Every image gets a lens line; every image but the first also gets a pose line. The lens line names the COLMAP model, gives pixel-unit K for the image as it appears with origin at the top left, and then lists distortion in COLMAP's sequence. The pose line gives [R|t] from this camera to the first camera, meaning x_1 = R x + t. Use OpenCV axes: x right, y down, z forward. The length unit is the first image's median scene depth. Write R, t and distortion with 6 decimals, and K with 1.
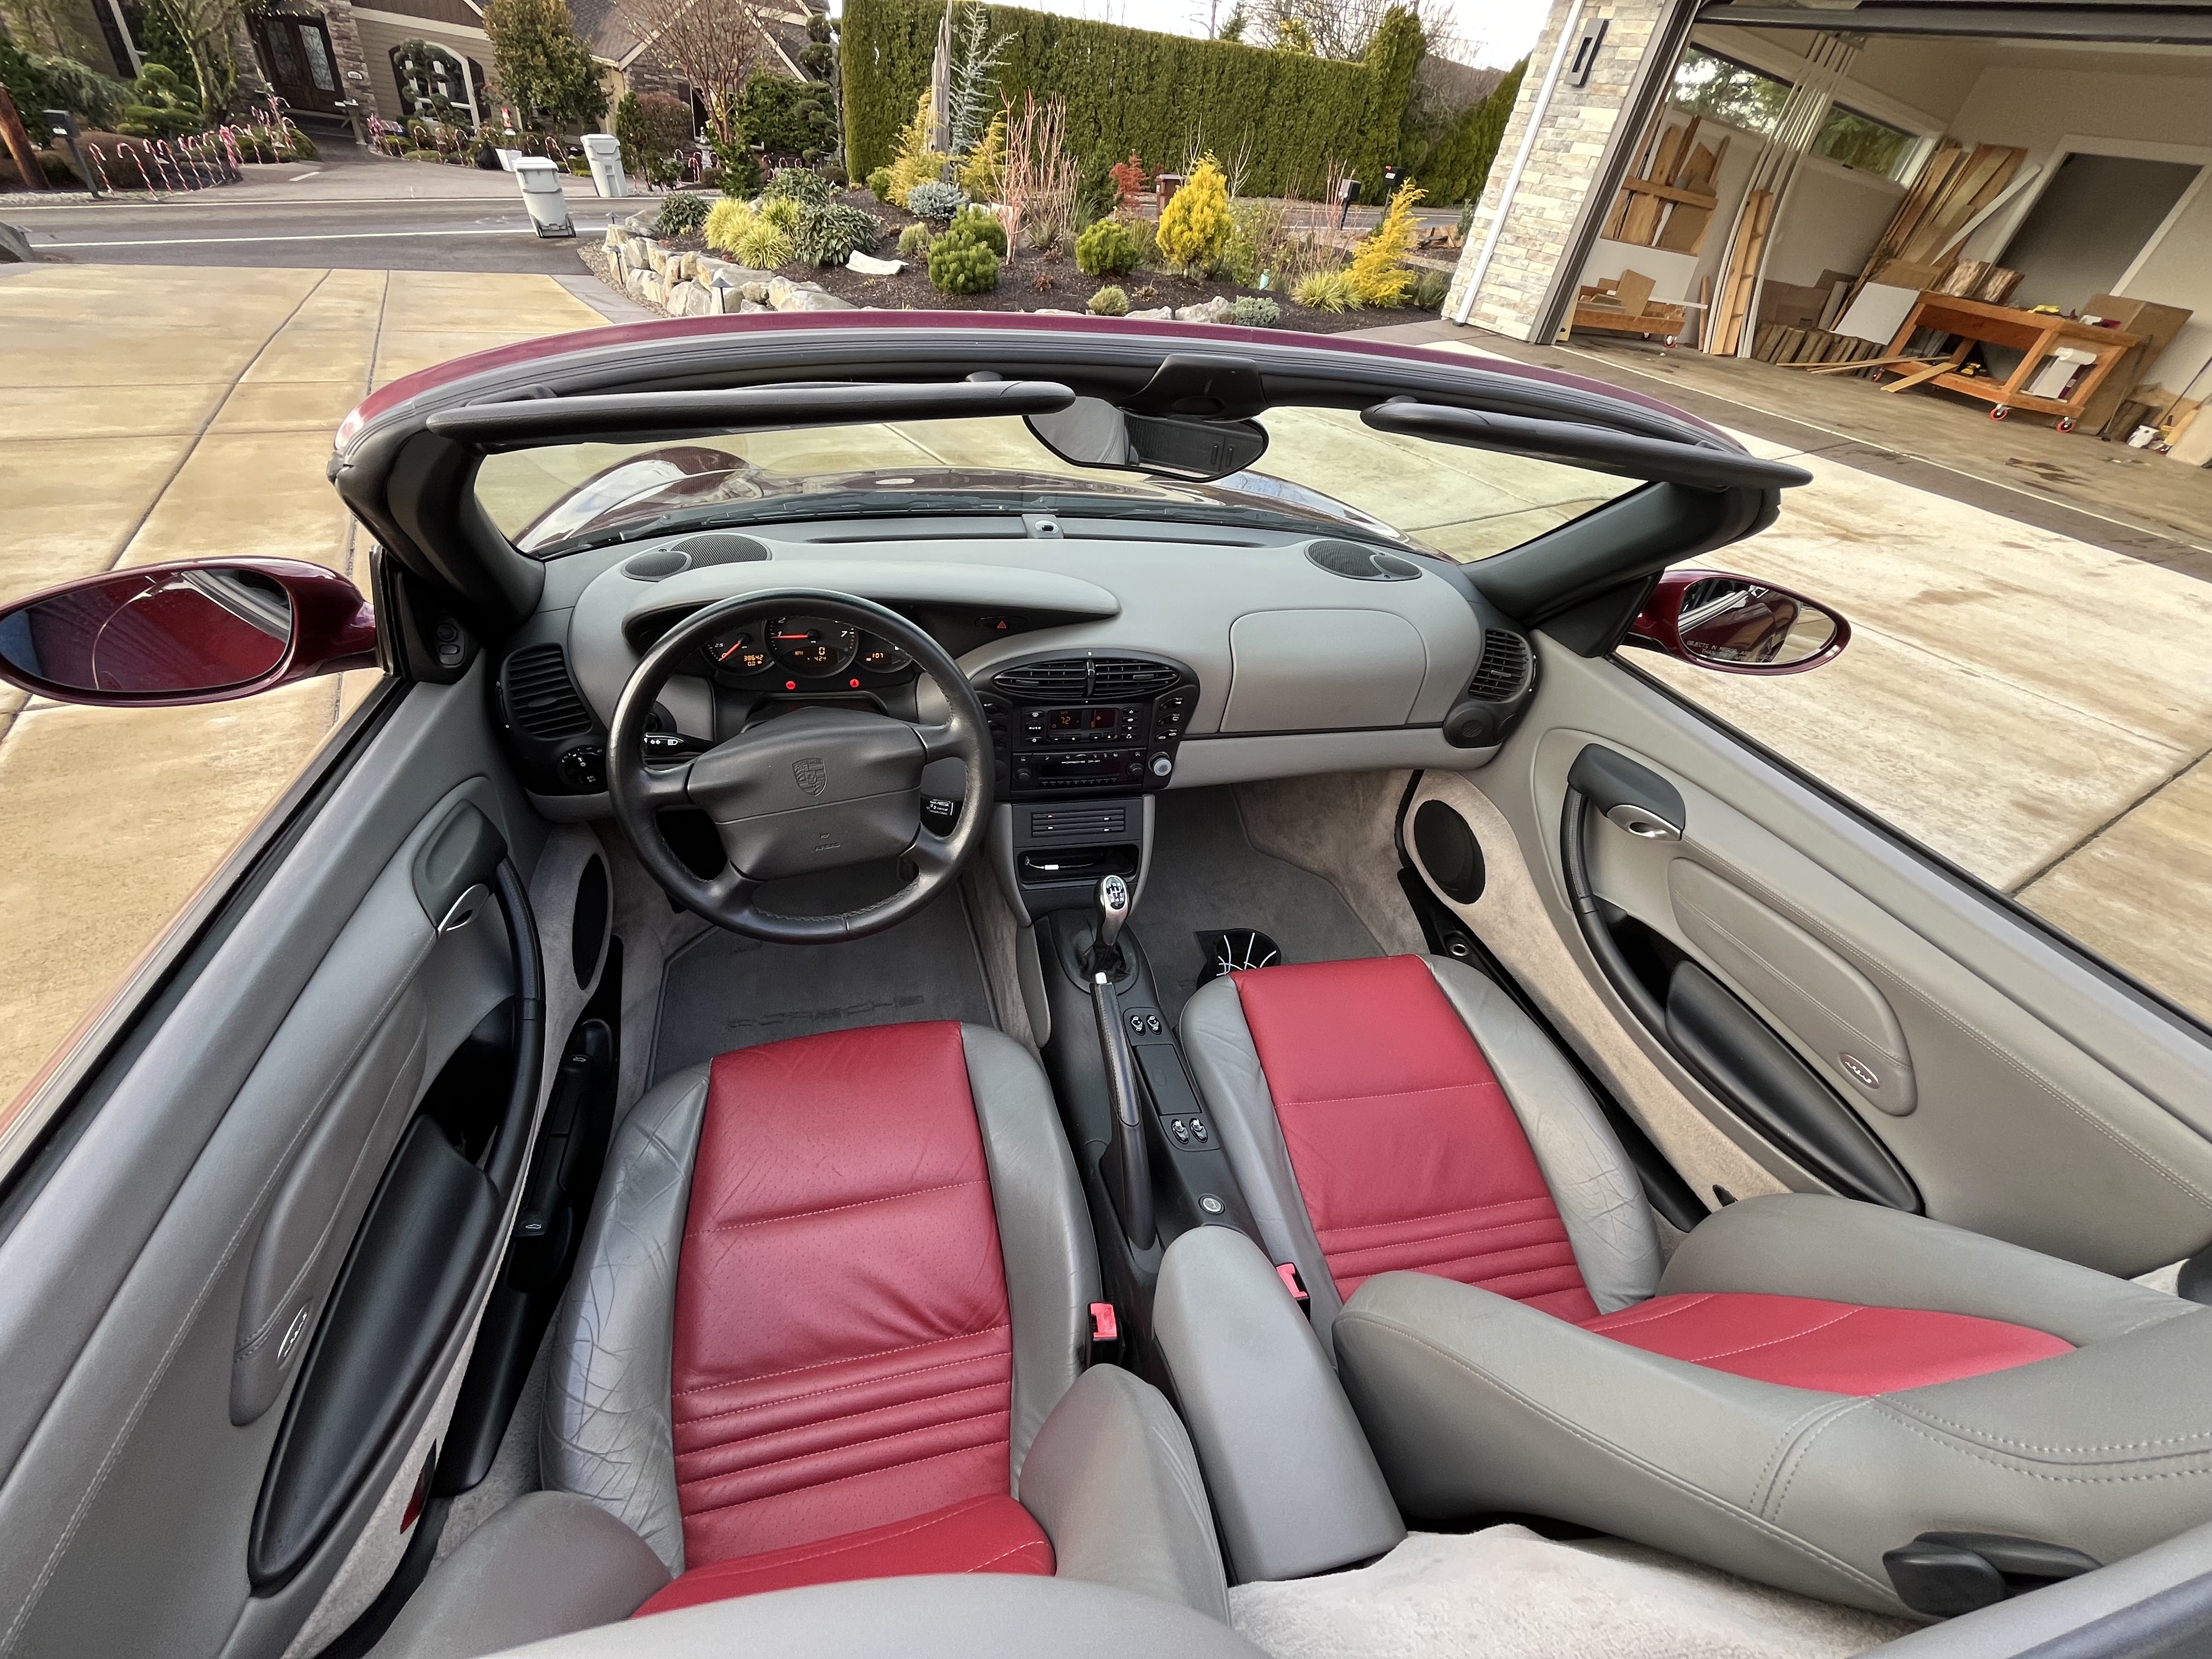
lens RADIAL K [[921.1, 0, 1099.6], [0, 921.1, 847.6], [0, 0, 1]] dist [-0.003820, 0.000269]
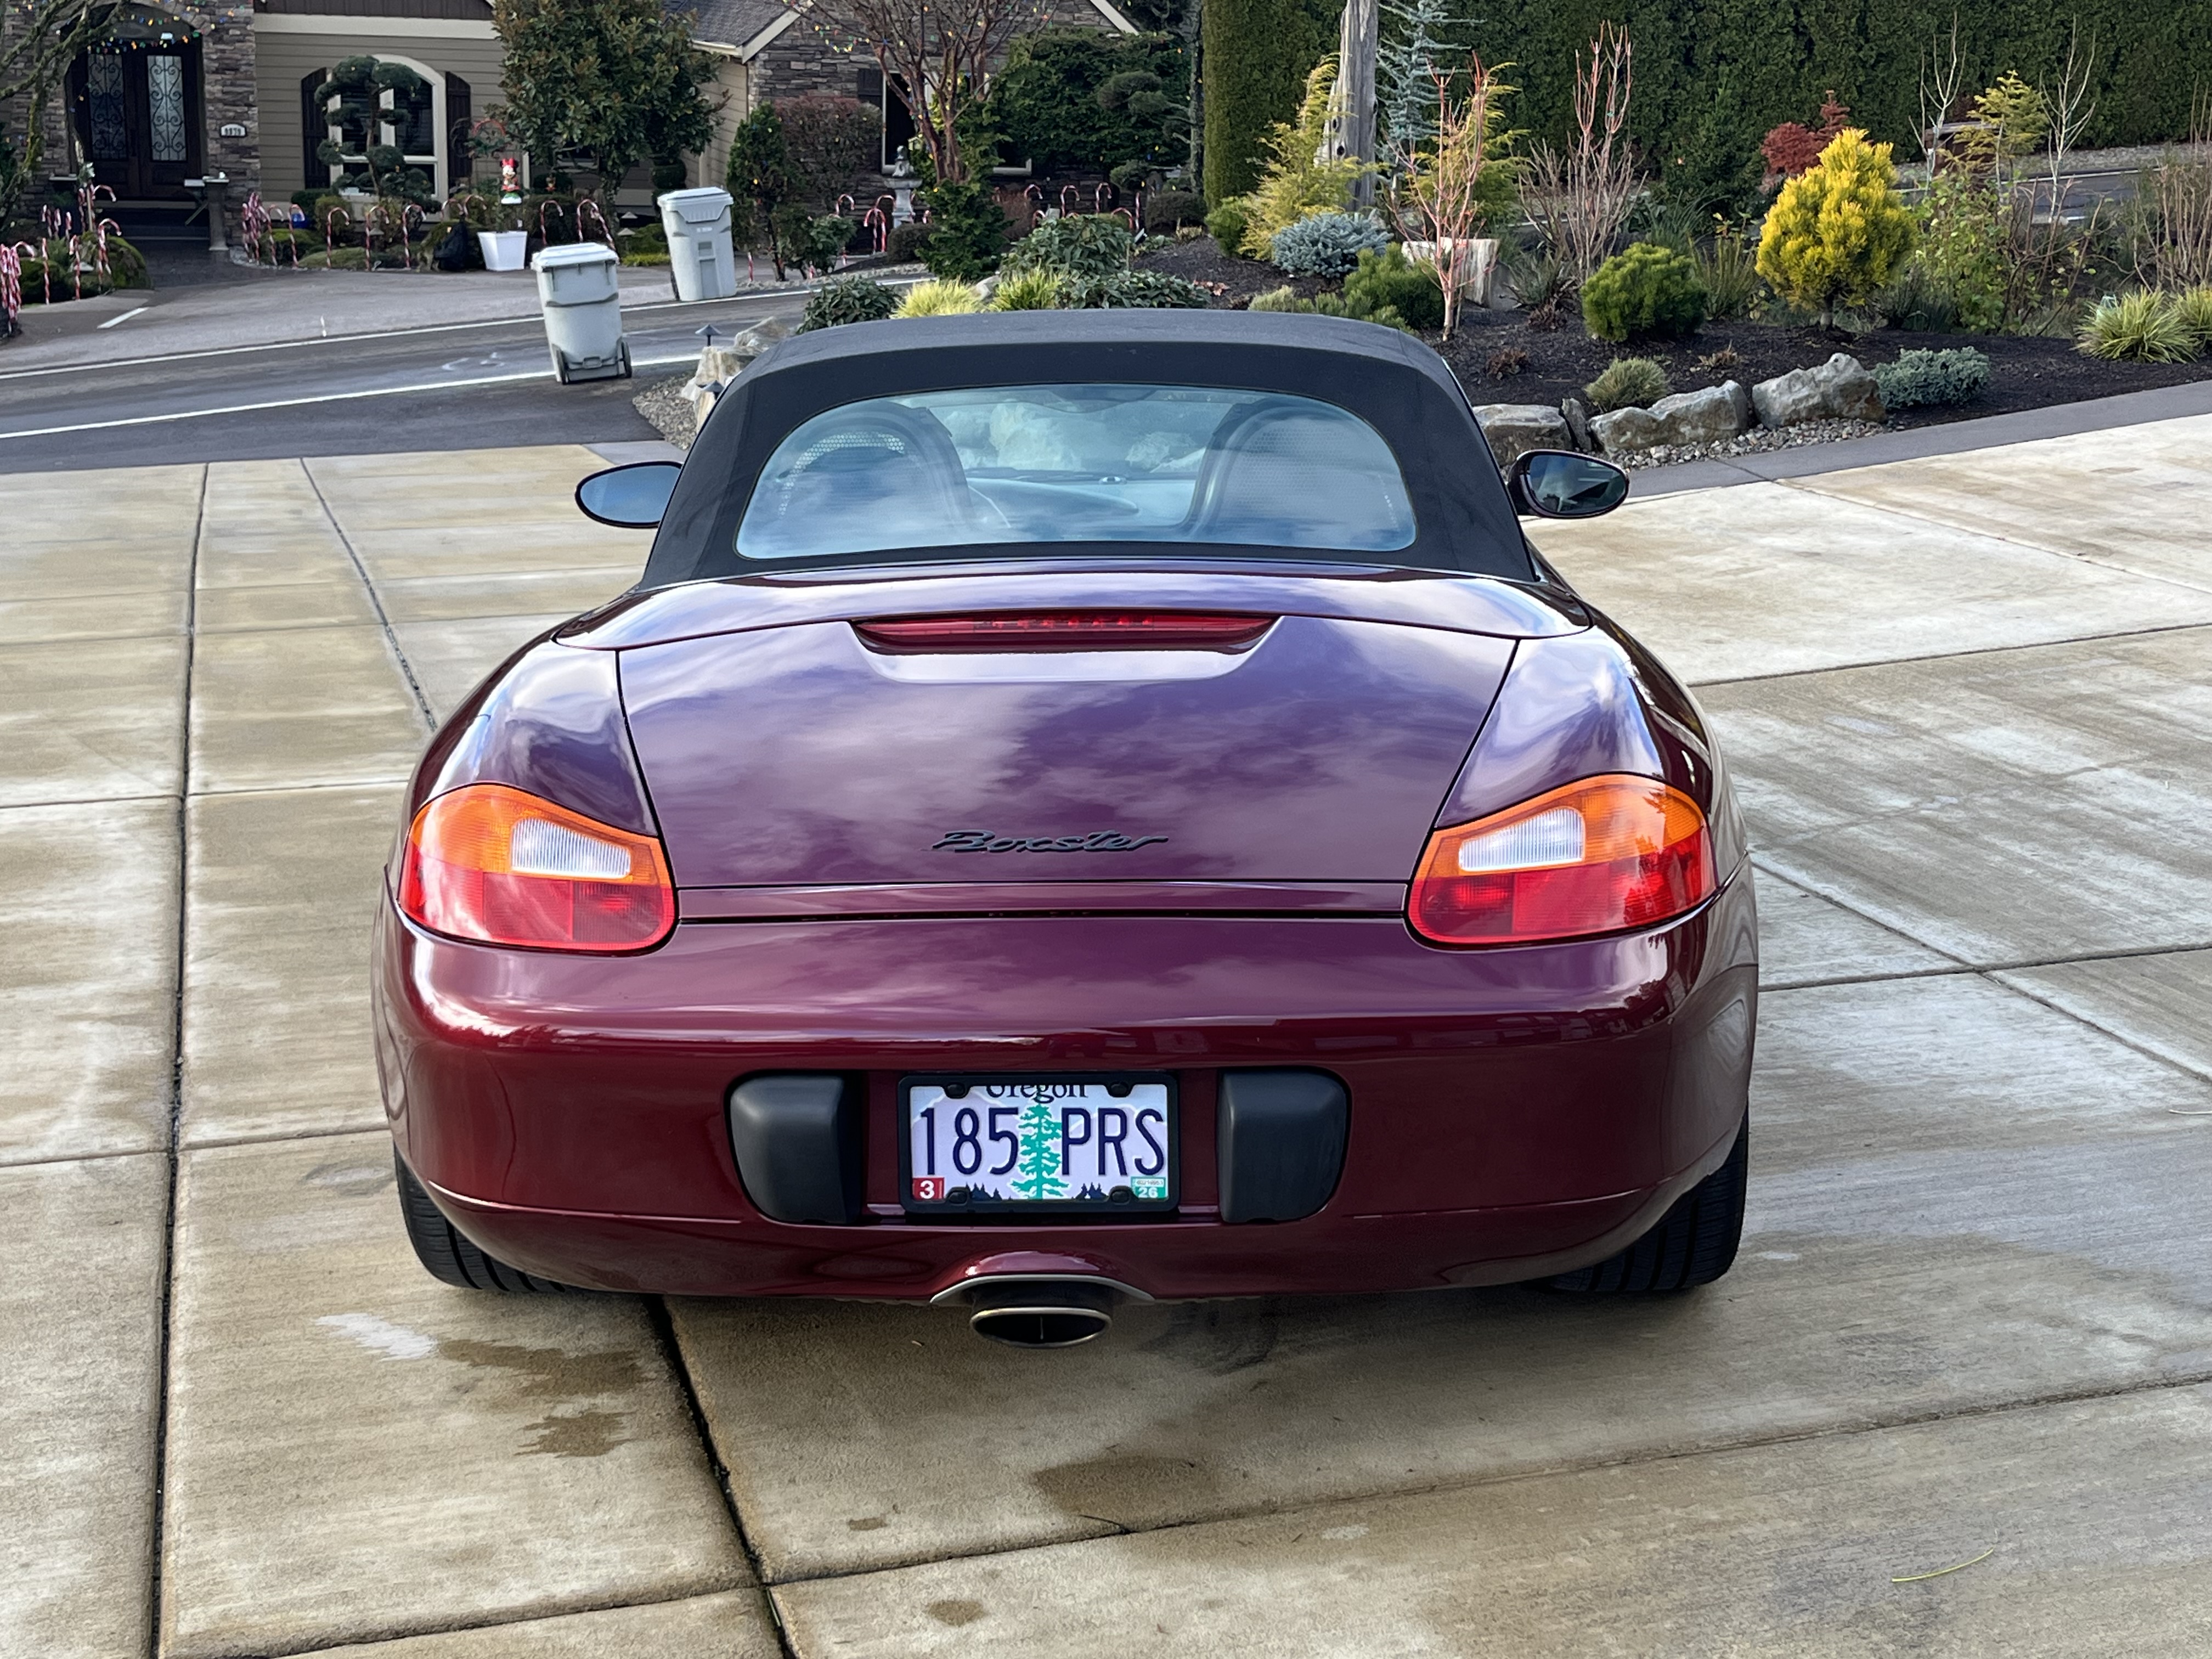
lens RADIAL K [[2853.4, 0, 1106.7], [0, 2853.4, 828.3], [0, 0, 1]] dist [0.066417, 0.000000]
pose [[0.960752, -0.043866, -0.273918, 0.068452], [-0.067755, 0.920407, -0.385046, 0.112193], [0.269006, 0.388494, 0.881311, -0.160877]]
